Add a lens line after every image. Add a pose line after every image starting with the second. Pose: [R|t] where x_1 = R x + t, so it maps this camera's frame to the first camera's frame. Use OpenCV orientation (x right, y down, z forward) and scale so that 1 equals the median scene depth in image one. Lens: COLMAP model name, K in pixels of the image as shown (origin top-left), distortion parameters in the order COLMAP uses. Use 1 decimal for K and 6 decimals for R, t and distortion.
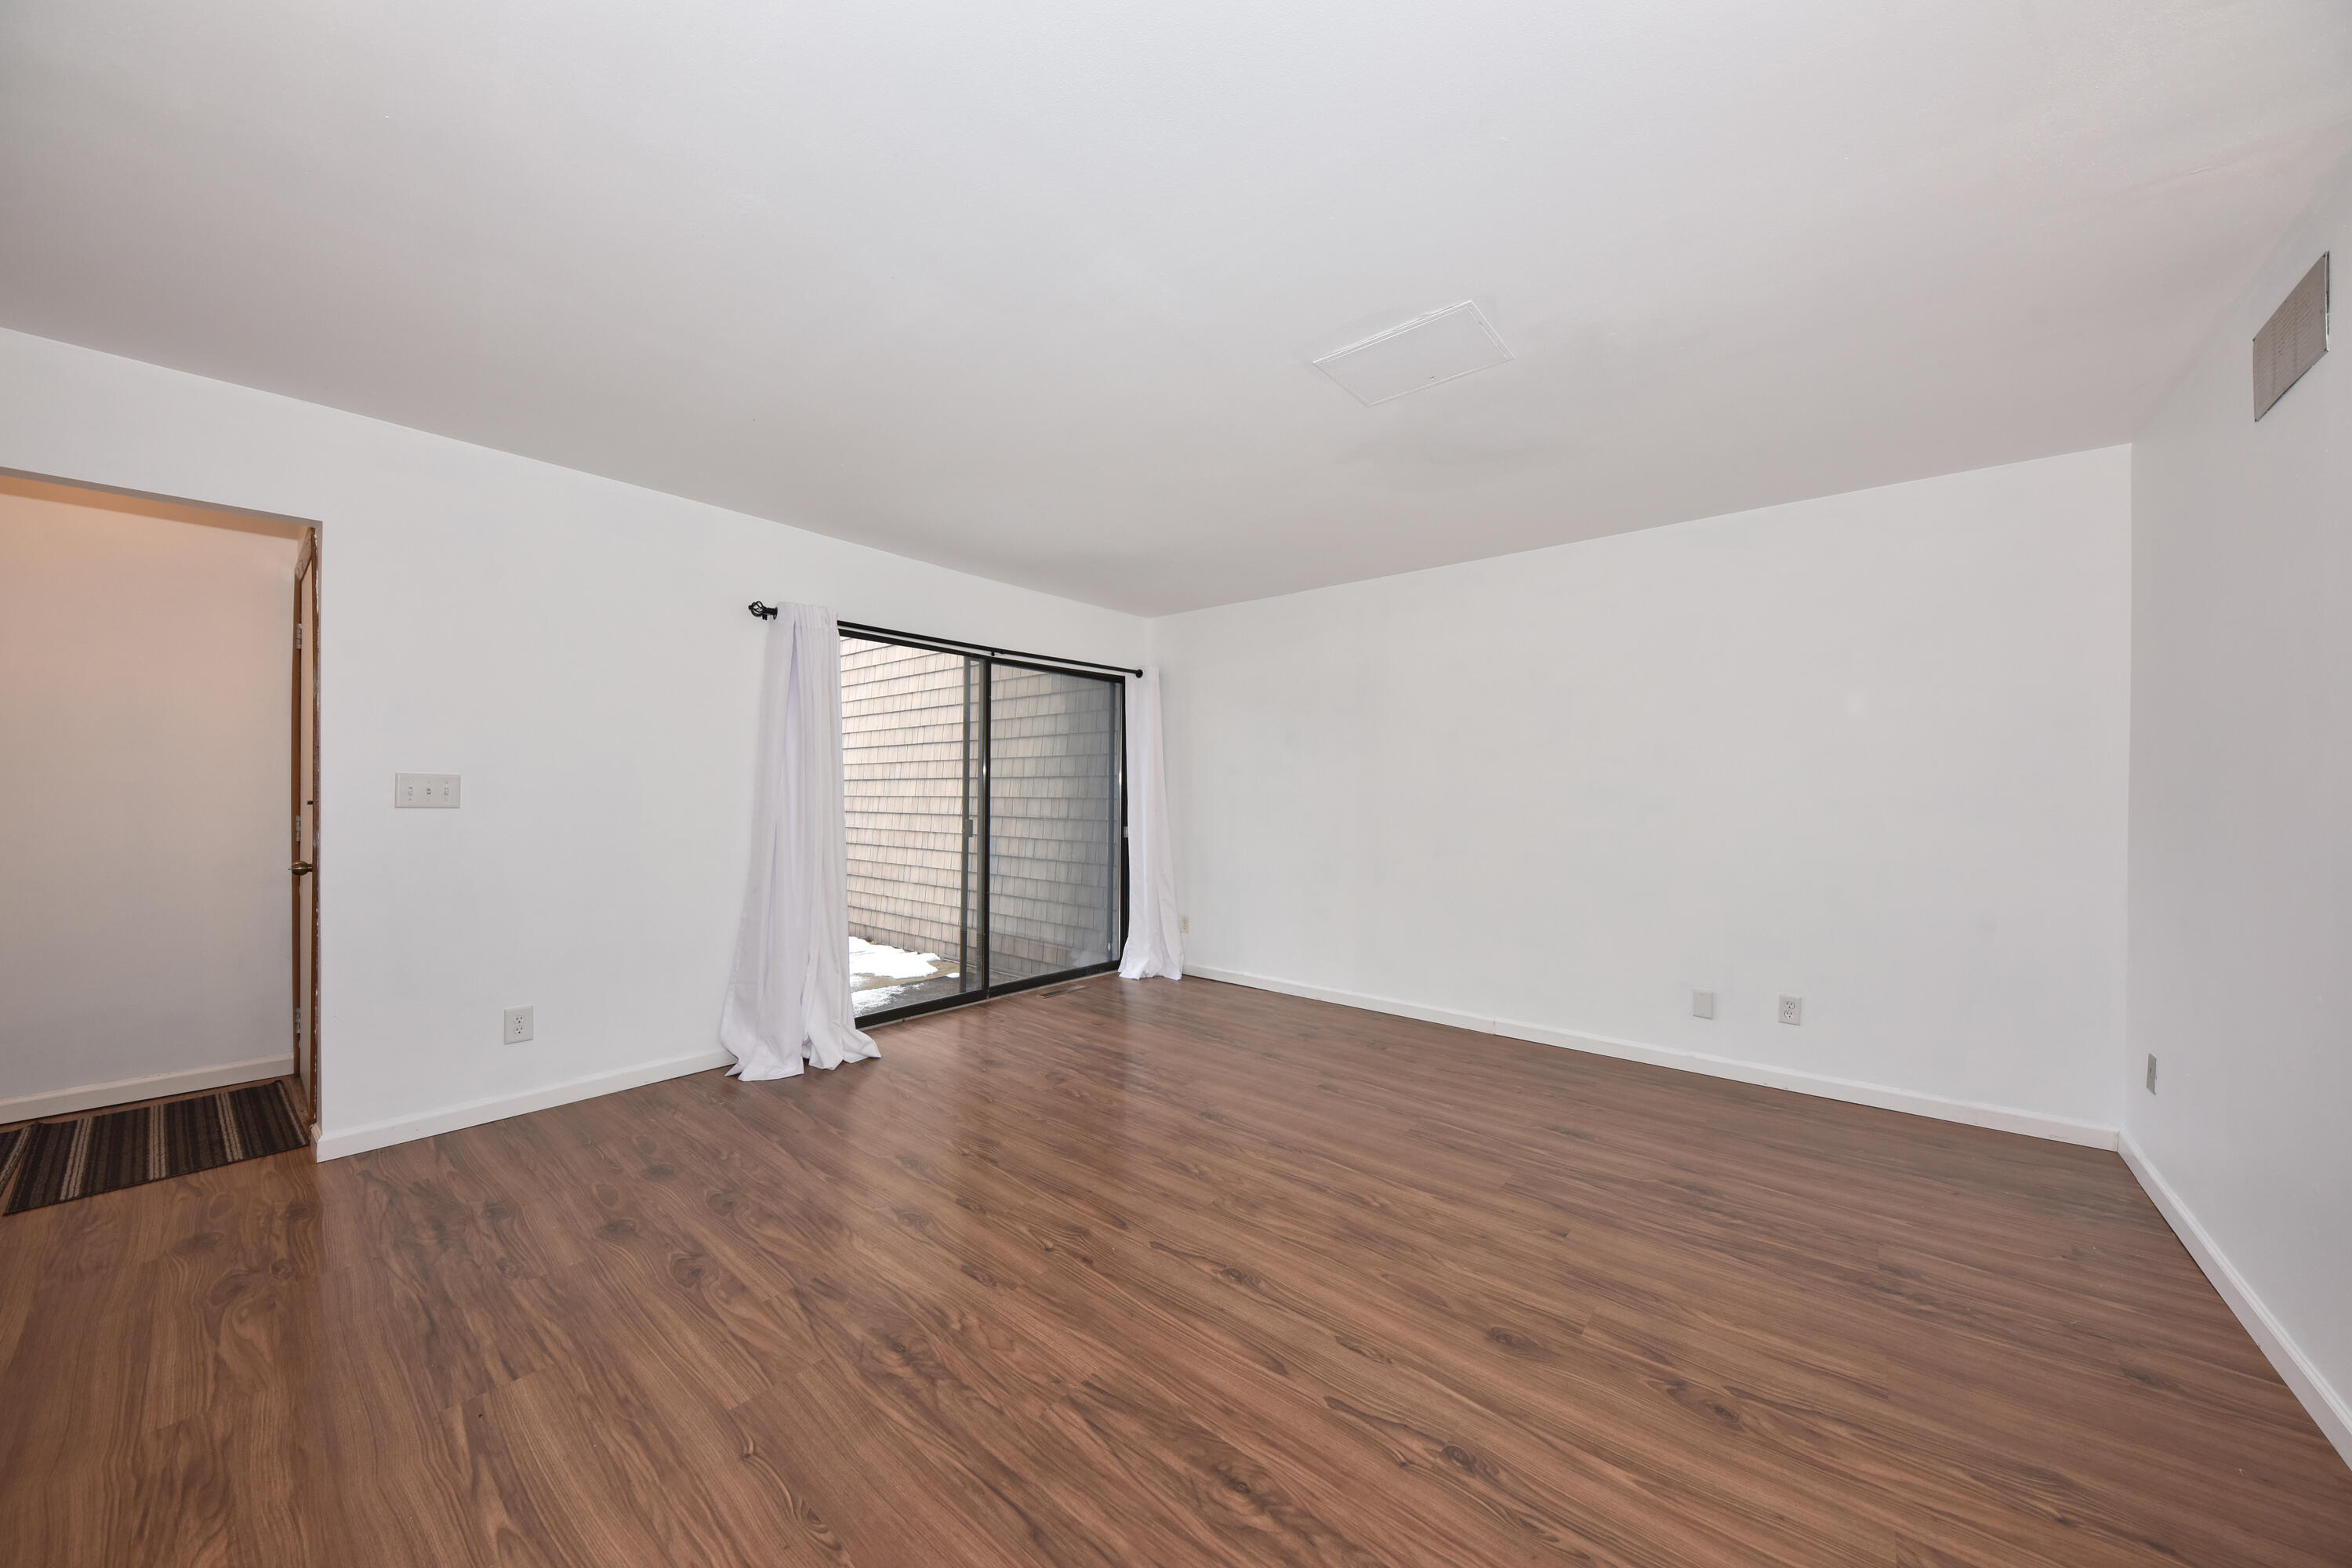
lens RADIAL K [[806.5, 0, 1170.2], [0, 806.5, 802.6], [0, 0, 1]] dist [0.007242, -0.004871]
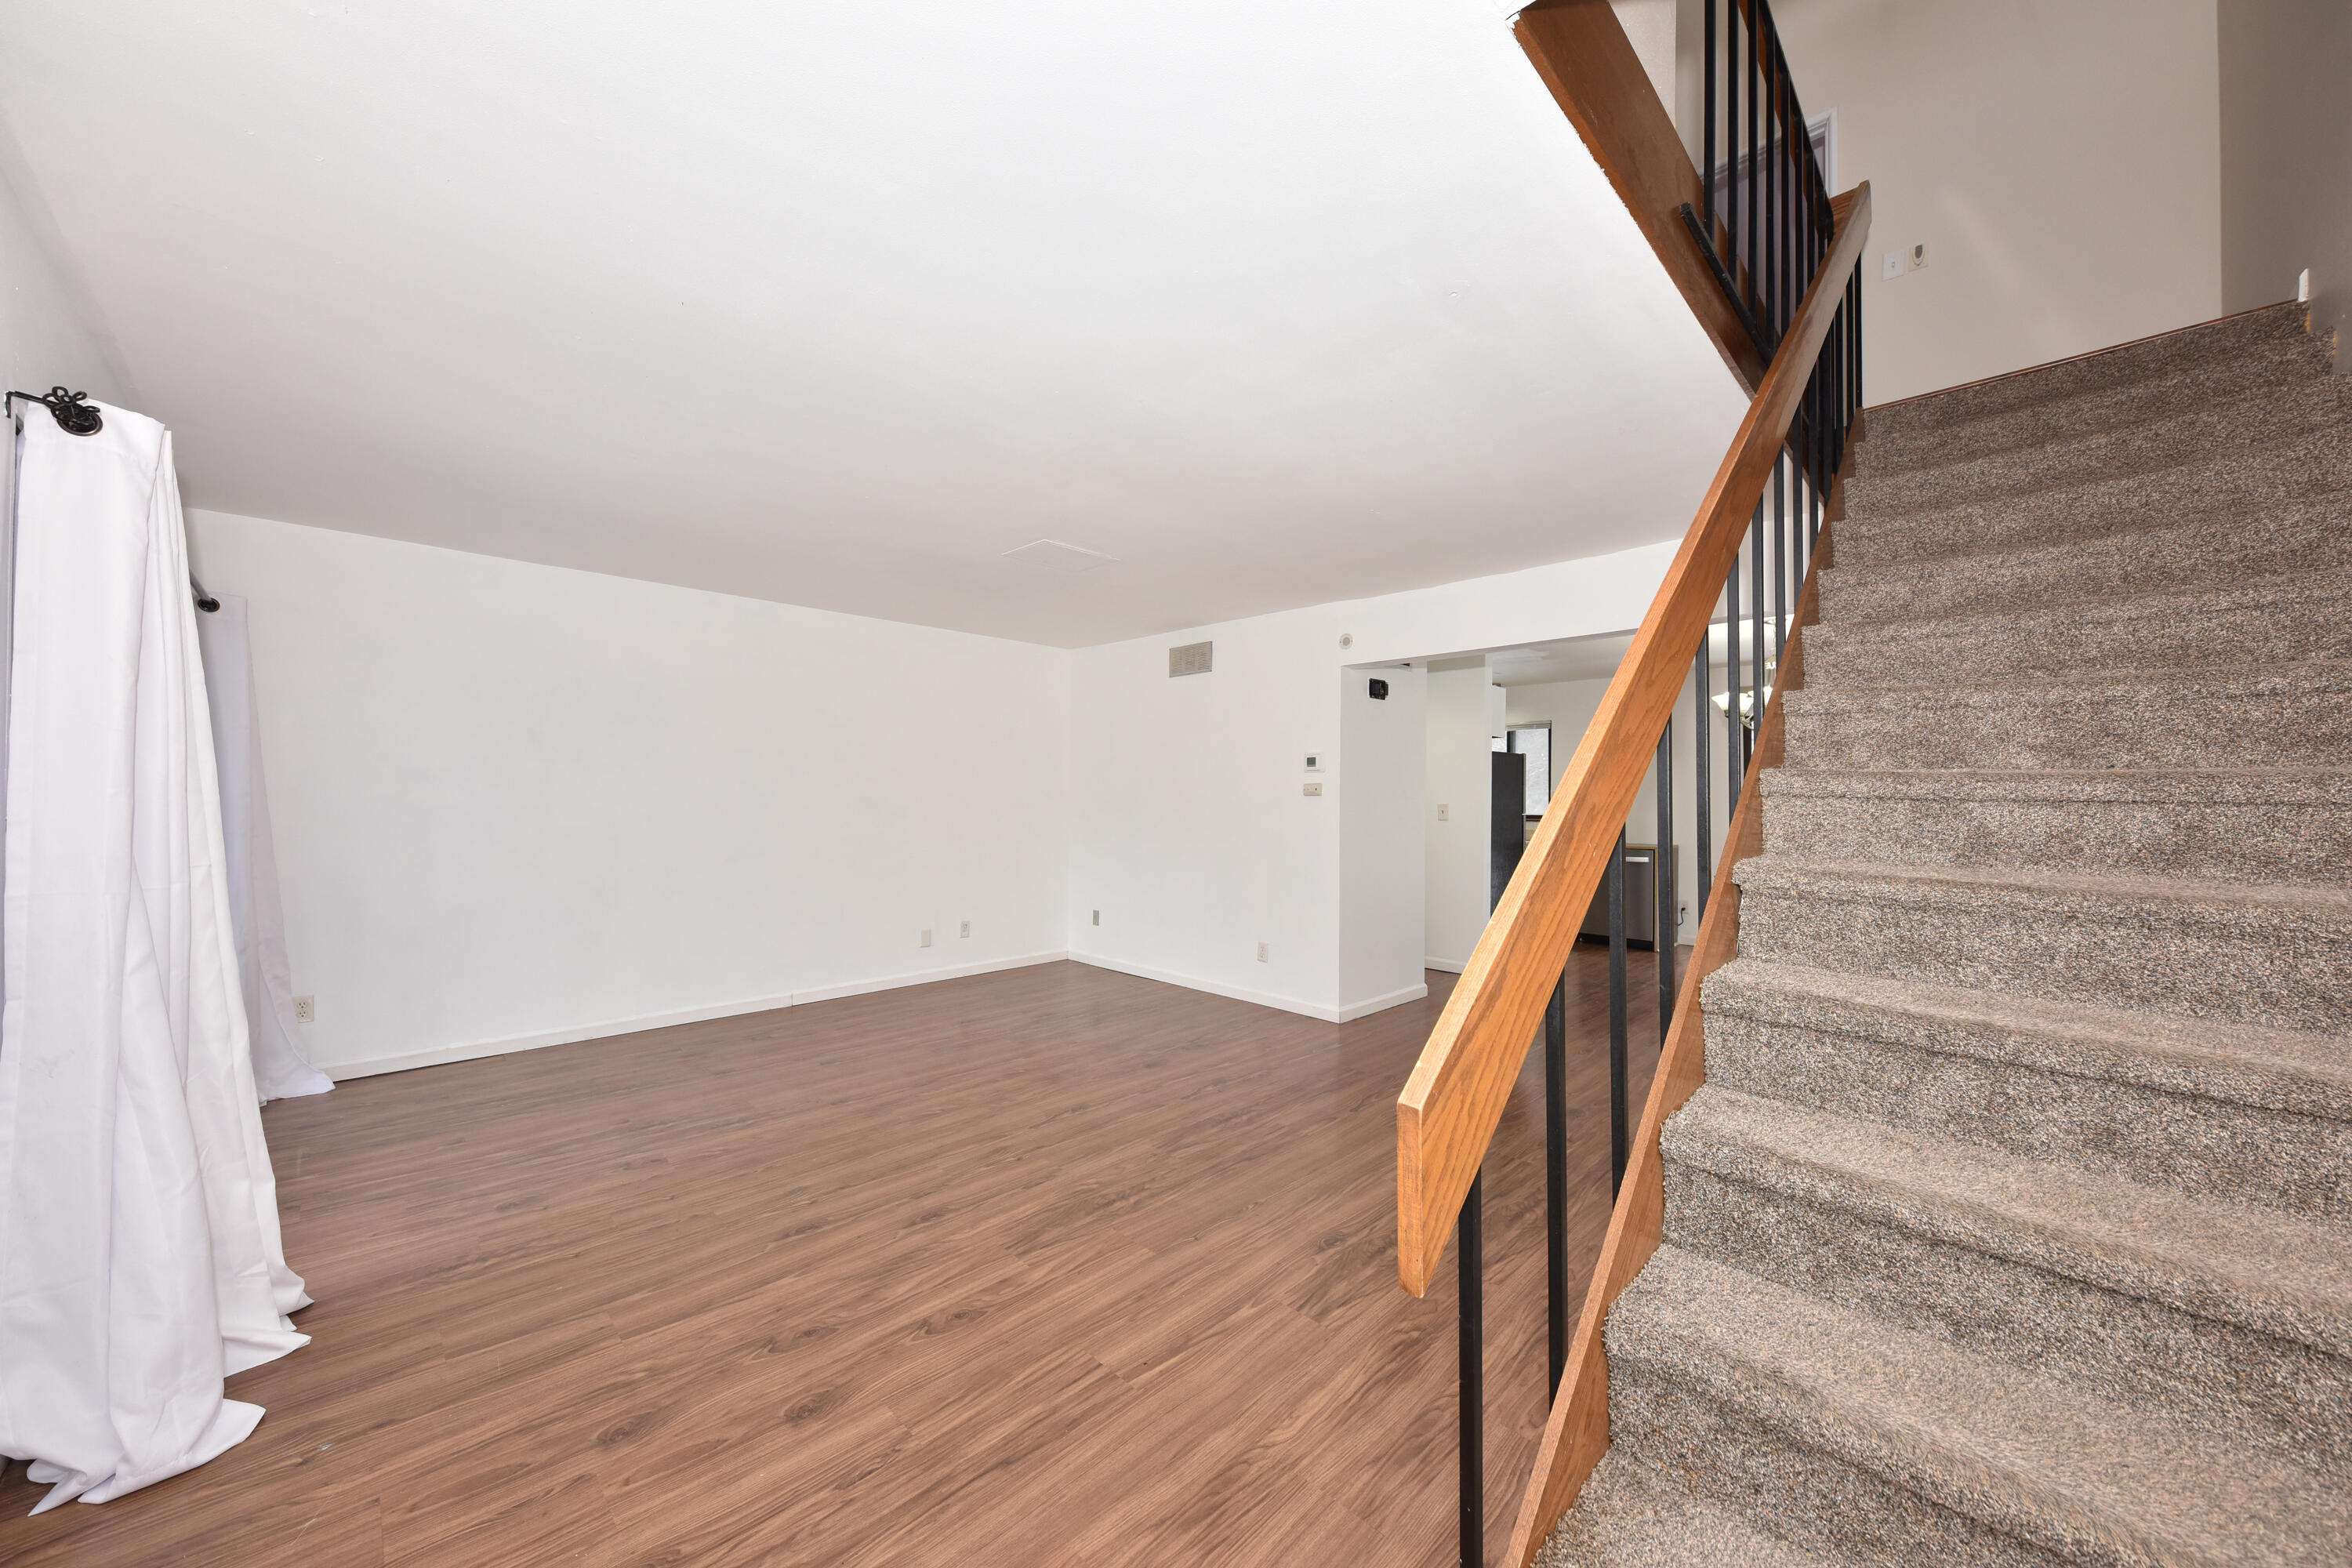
lens RADIAL K [[833.2, 0, 1187.8], [0, 833.2, 790.6], [0, 0, 1]] dist [0.006118, -0.004145]
pose [[0.078070, 0.002379, 0.996945, -1.346794], [0.005095, 0.999983, -0.002785, -0.043080], [-0.996935, 0.005297, 0.078057, 0.550130]]
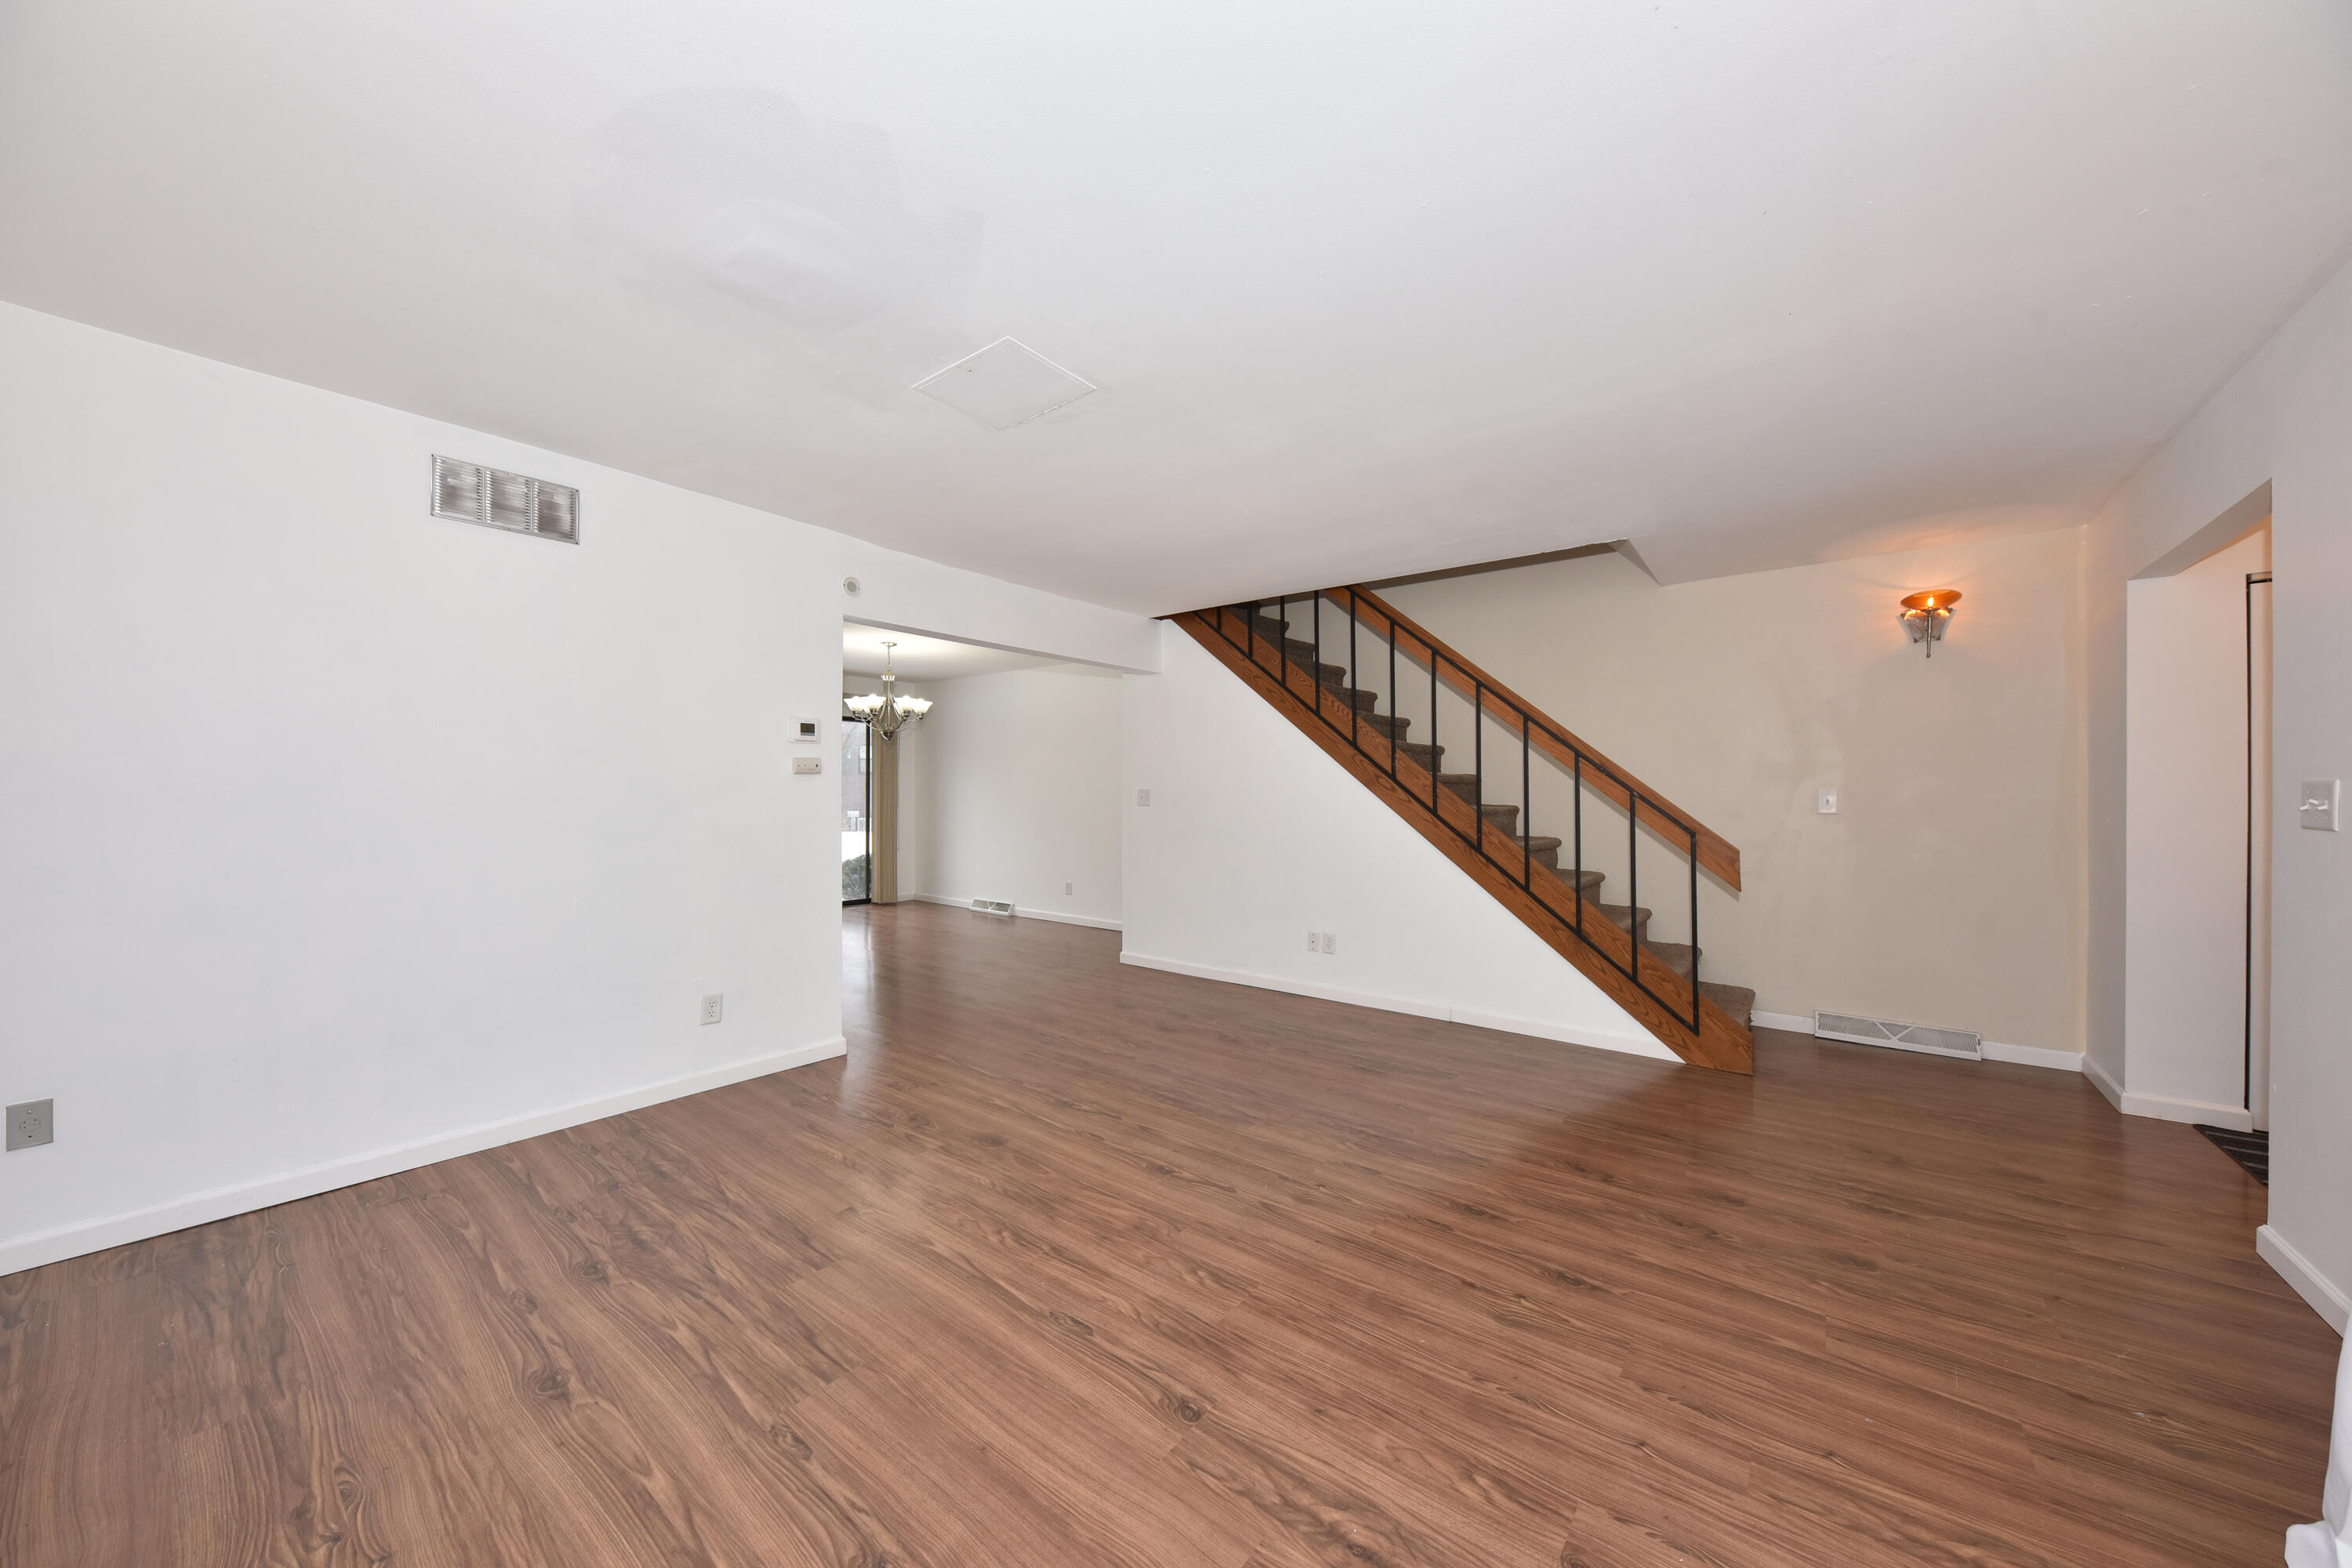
lens RADIAL K [[806.5, 0, 1165.4], [0, 806.5, 788.4], [0, 0, 1]] dist [0.007242, -0.004871]
pose [[-0.999565, -0.011847, -0.027007, 0.102305], [-0.012009, 0.999911, 0.005849, -0.024071], [0.026936, 0.006171, -0.999618, 1.942265]]
